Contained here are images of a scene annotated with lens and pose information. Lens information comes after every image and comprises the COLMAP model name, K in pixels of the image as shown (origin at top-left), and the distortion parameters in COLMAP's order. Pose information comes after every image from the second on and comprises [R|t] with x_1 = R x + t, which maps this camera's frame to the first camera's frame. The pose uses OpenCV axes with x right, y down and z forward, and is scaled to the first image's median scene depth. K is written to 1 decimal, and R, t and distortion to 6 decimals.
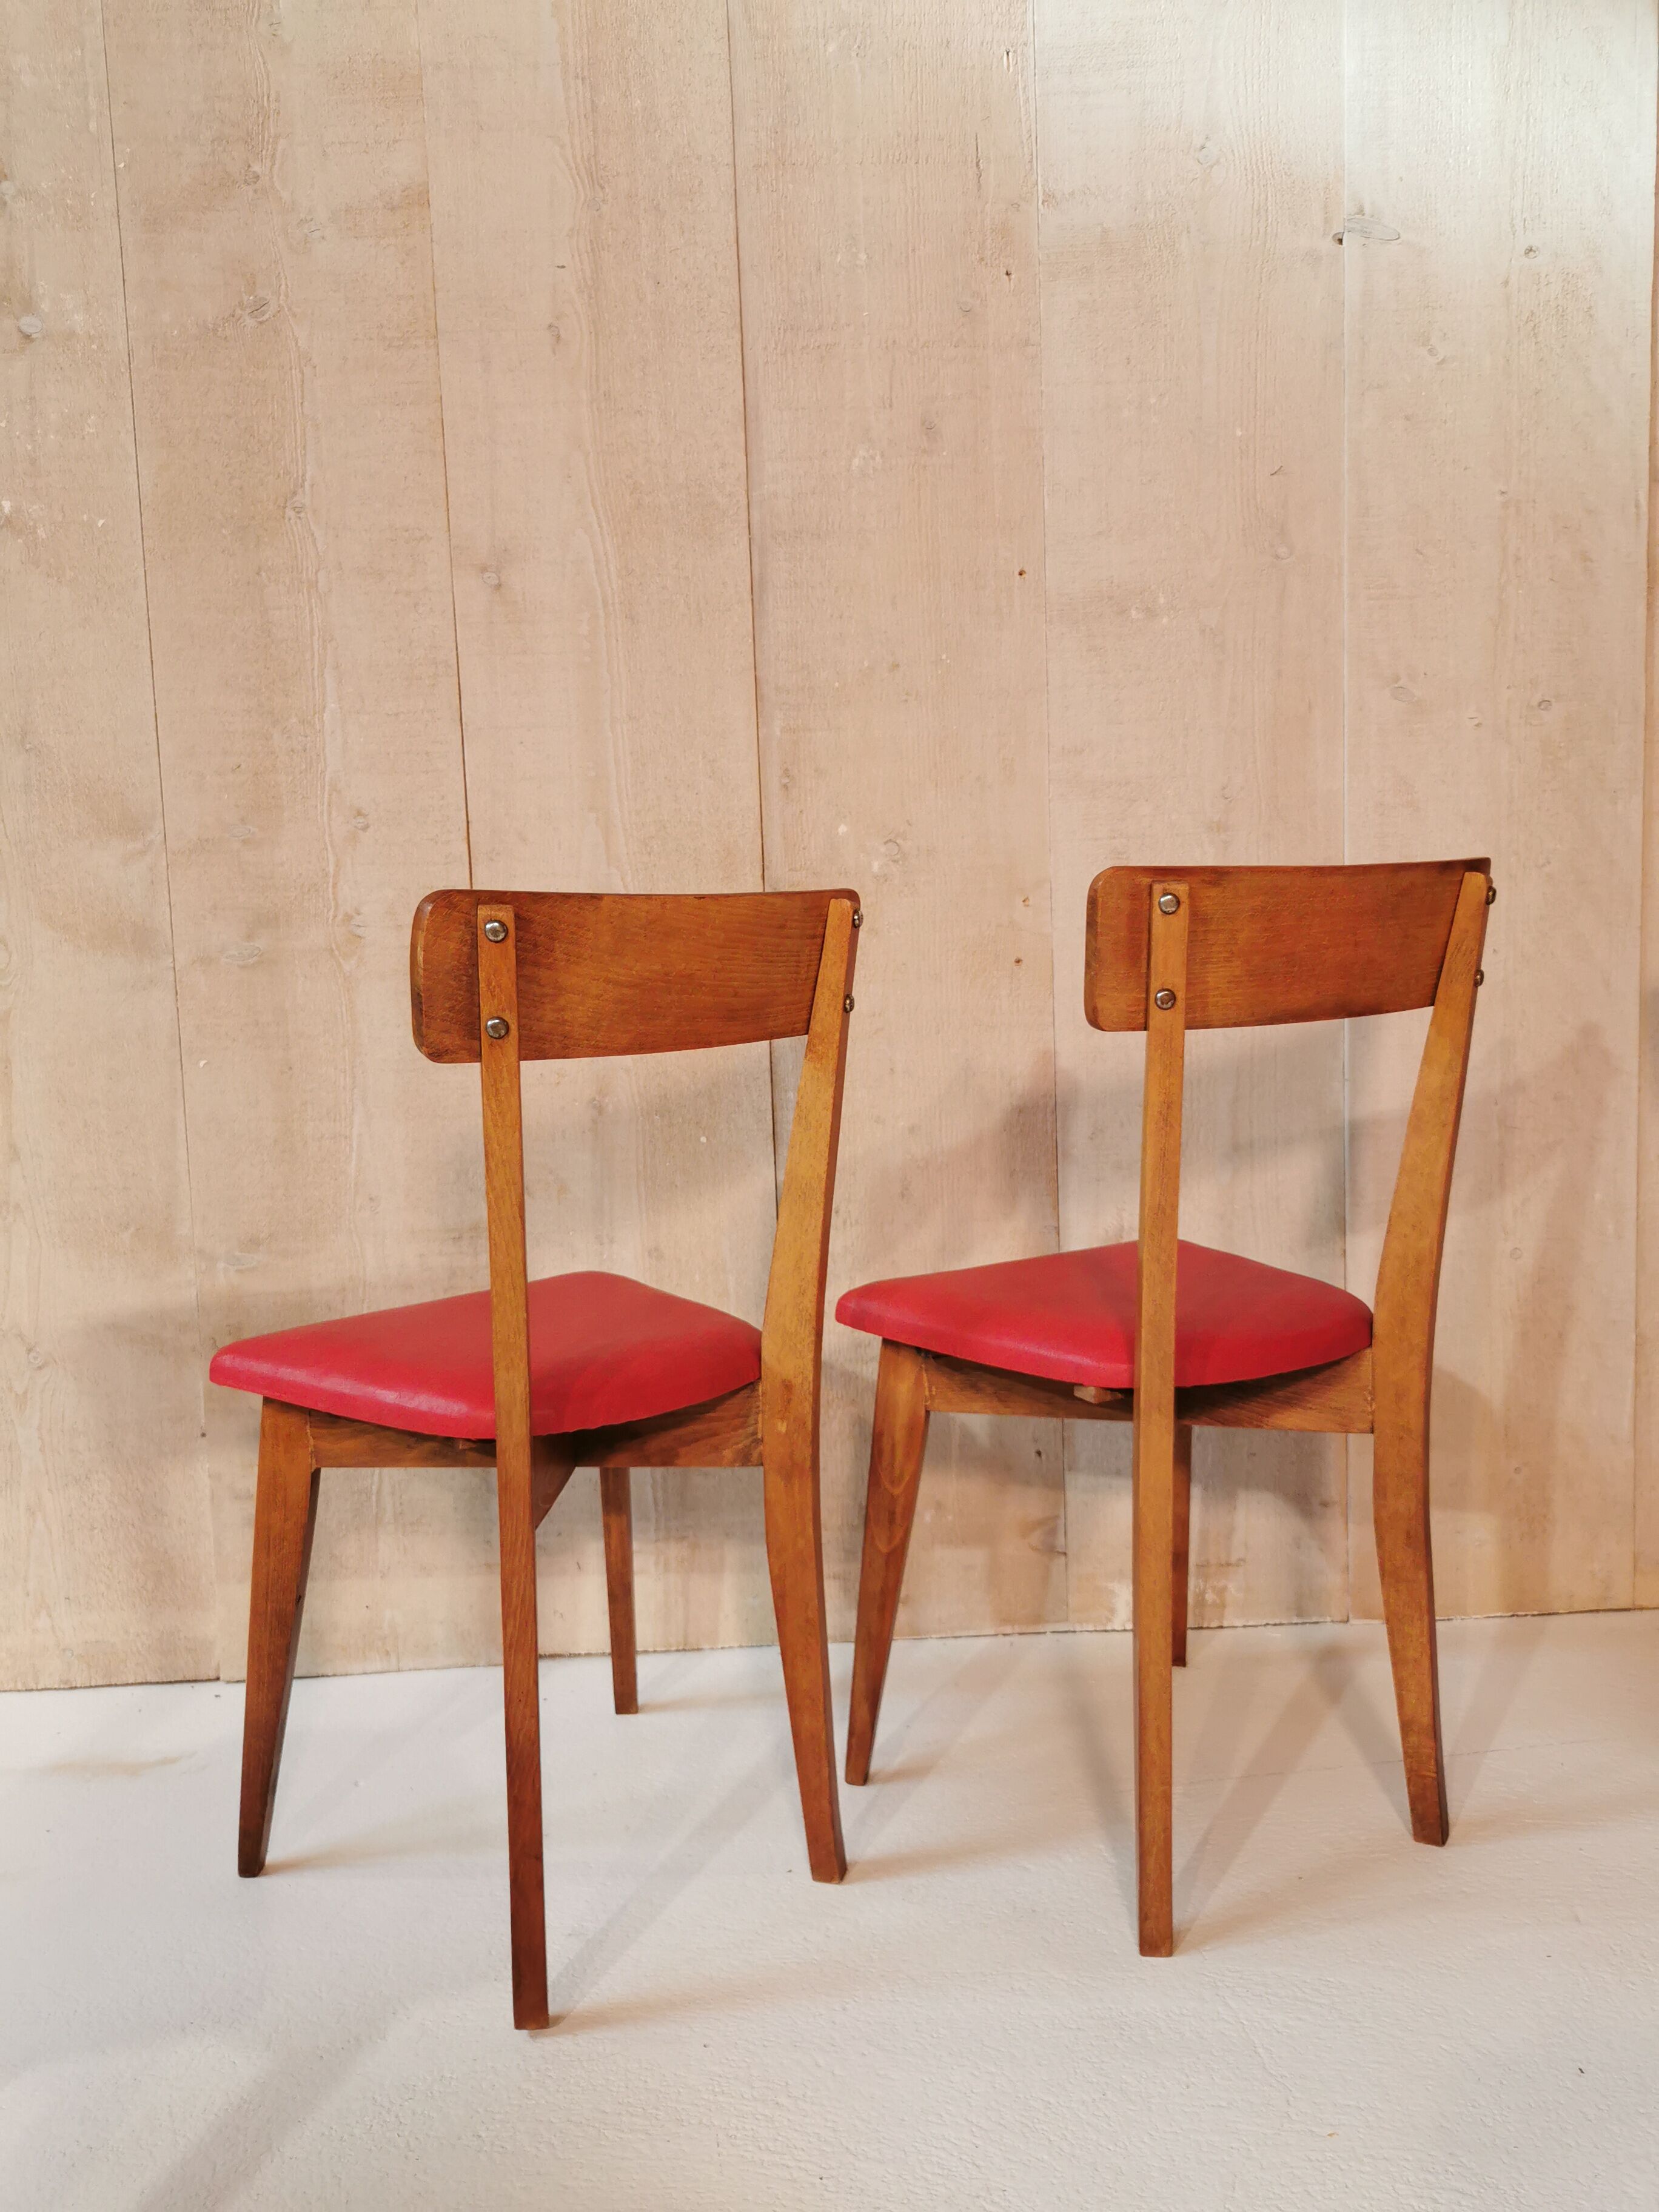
lens RADIAL K [[1719.7, 0, 828.3], [0, 1719.7, 1095.3], [0, 0, 1]] dist [0.034451, -0.033427]
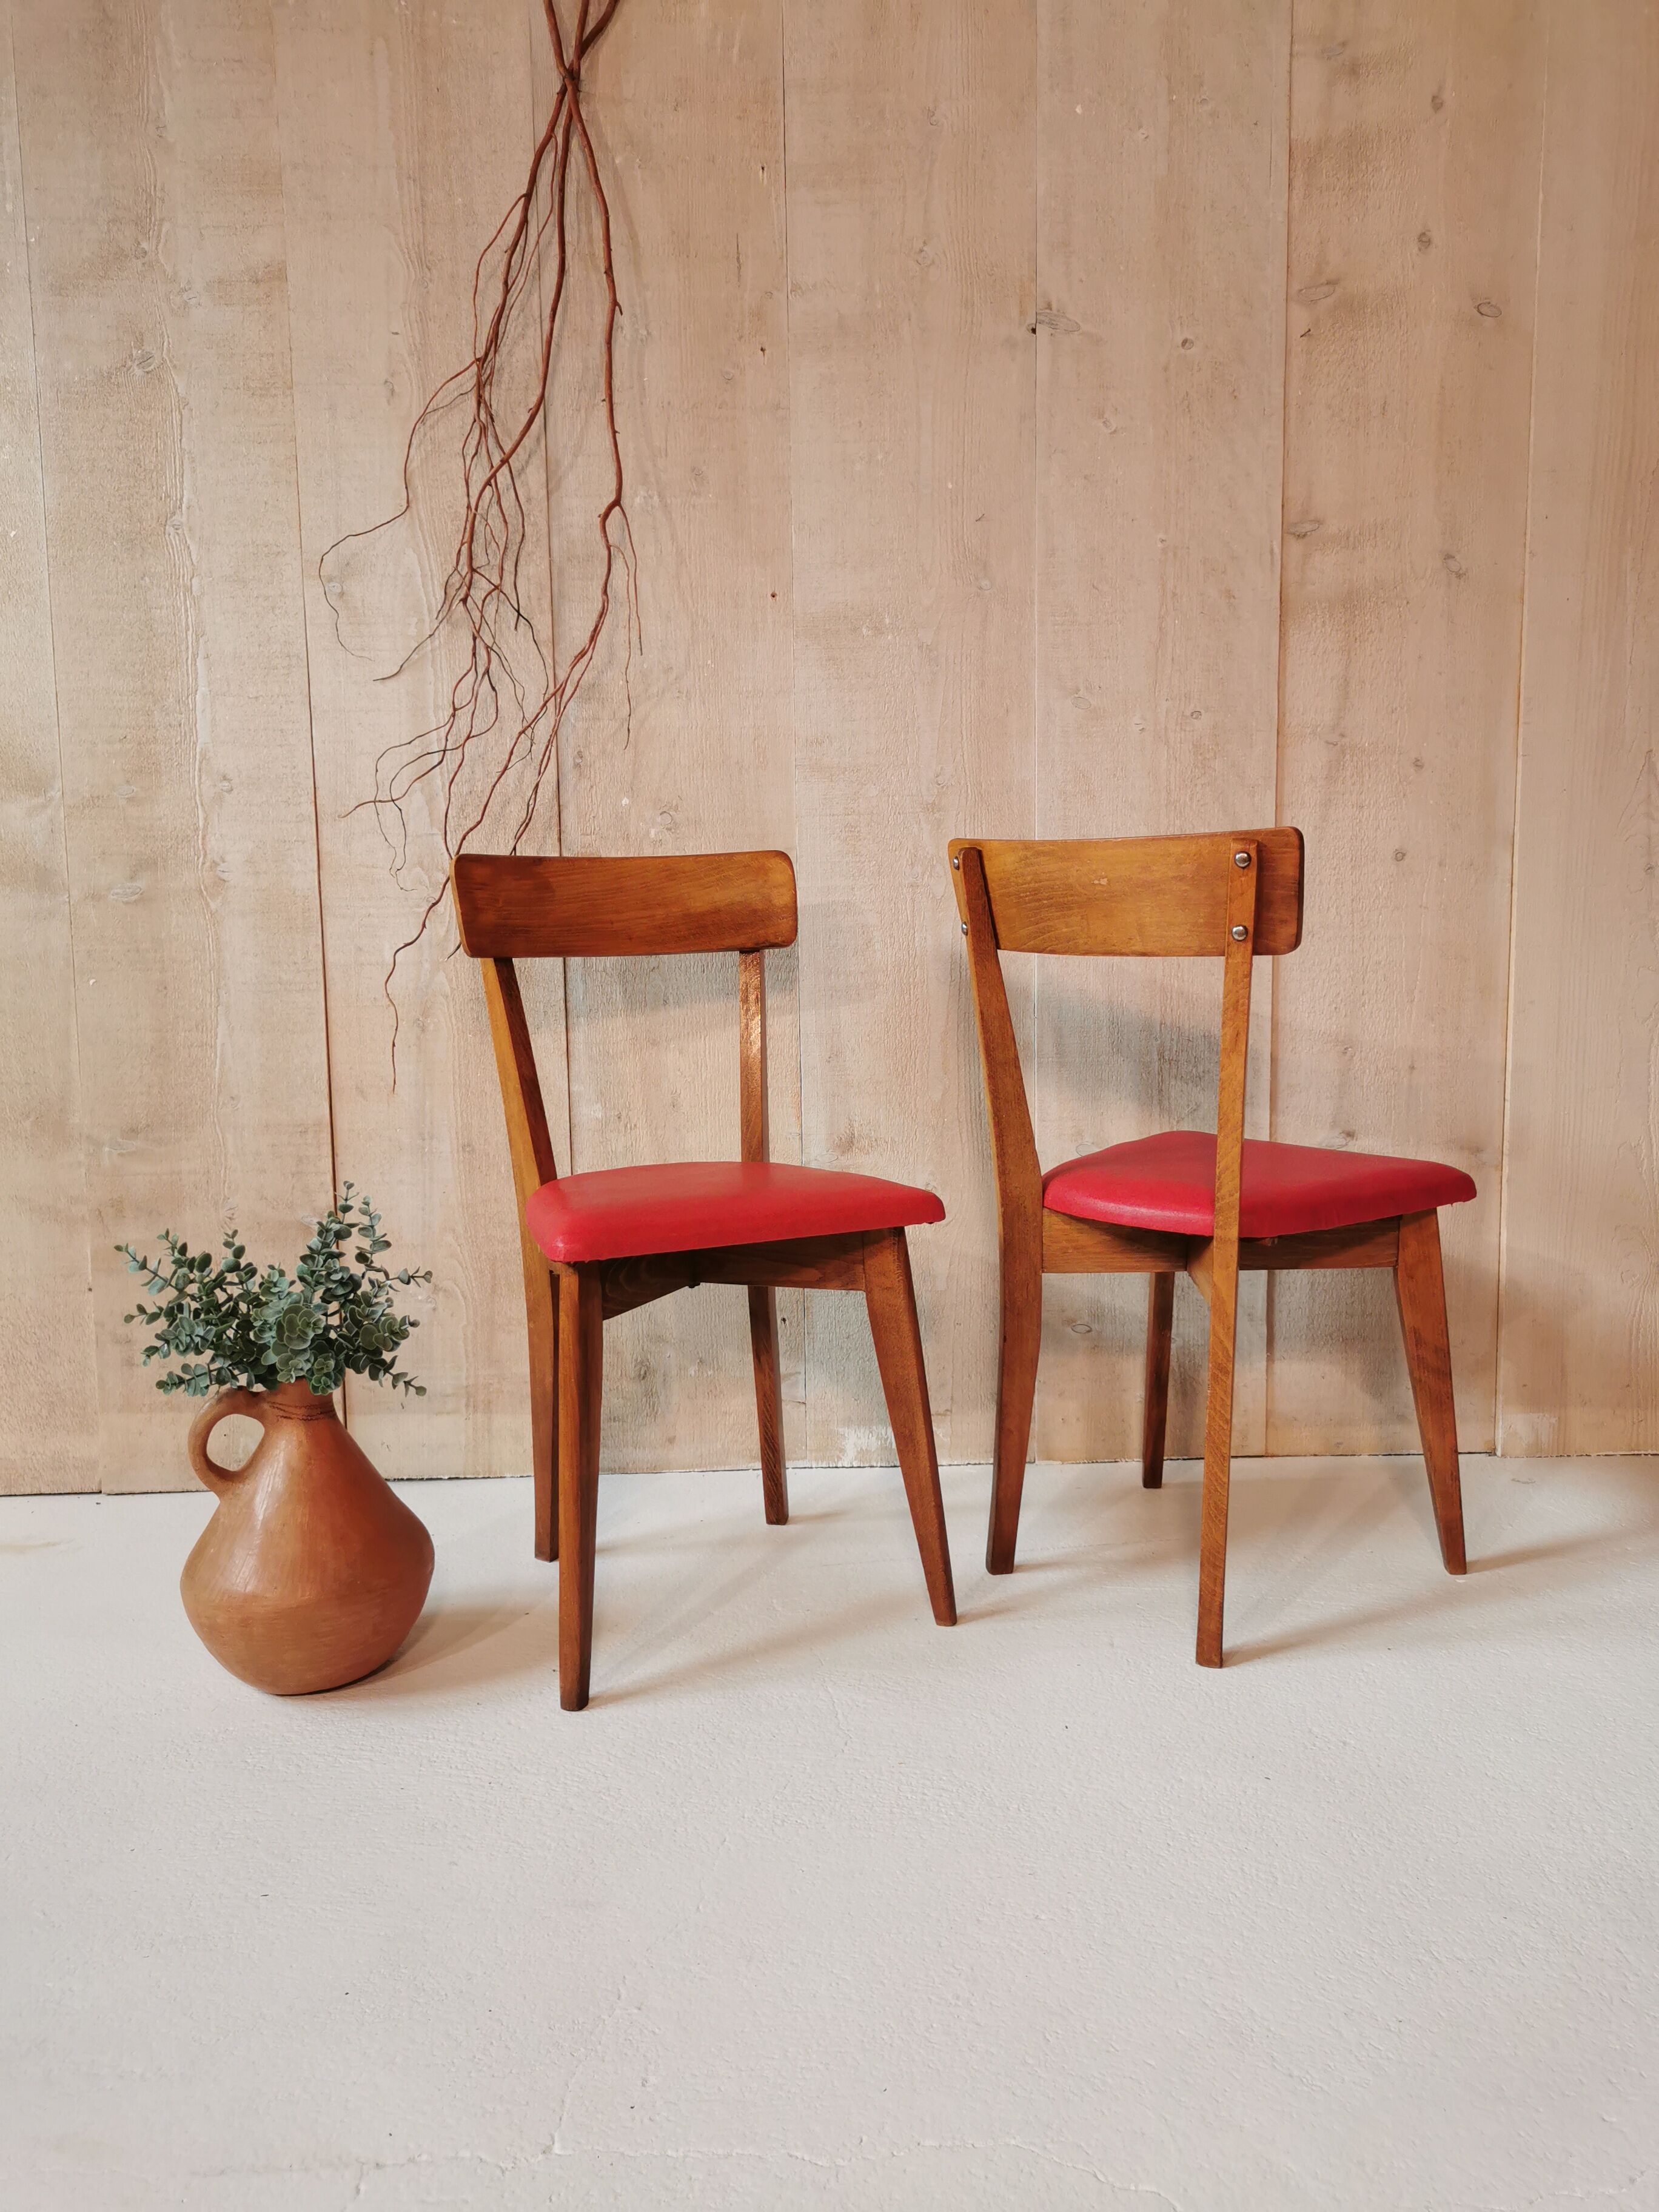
lens RADIAL K [[1719.7, 0, 867.6], [0, 1719.7, 1111.6], [0, 0, 1]] dist [0.034451, -0.033427]
pose [[0.999687, 0.021171, 0.013300, 0.170764], [-0.021317, 0.999713, 0.010904, 0.048494], [-0.013065, -0.011184, 0.999852, -0.226766]]
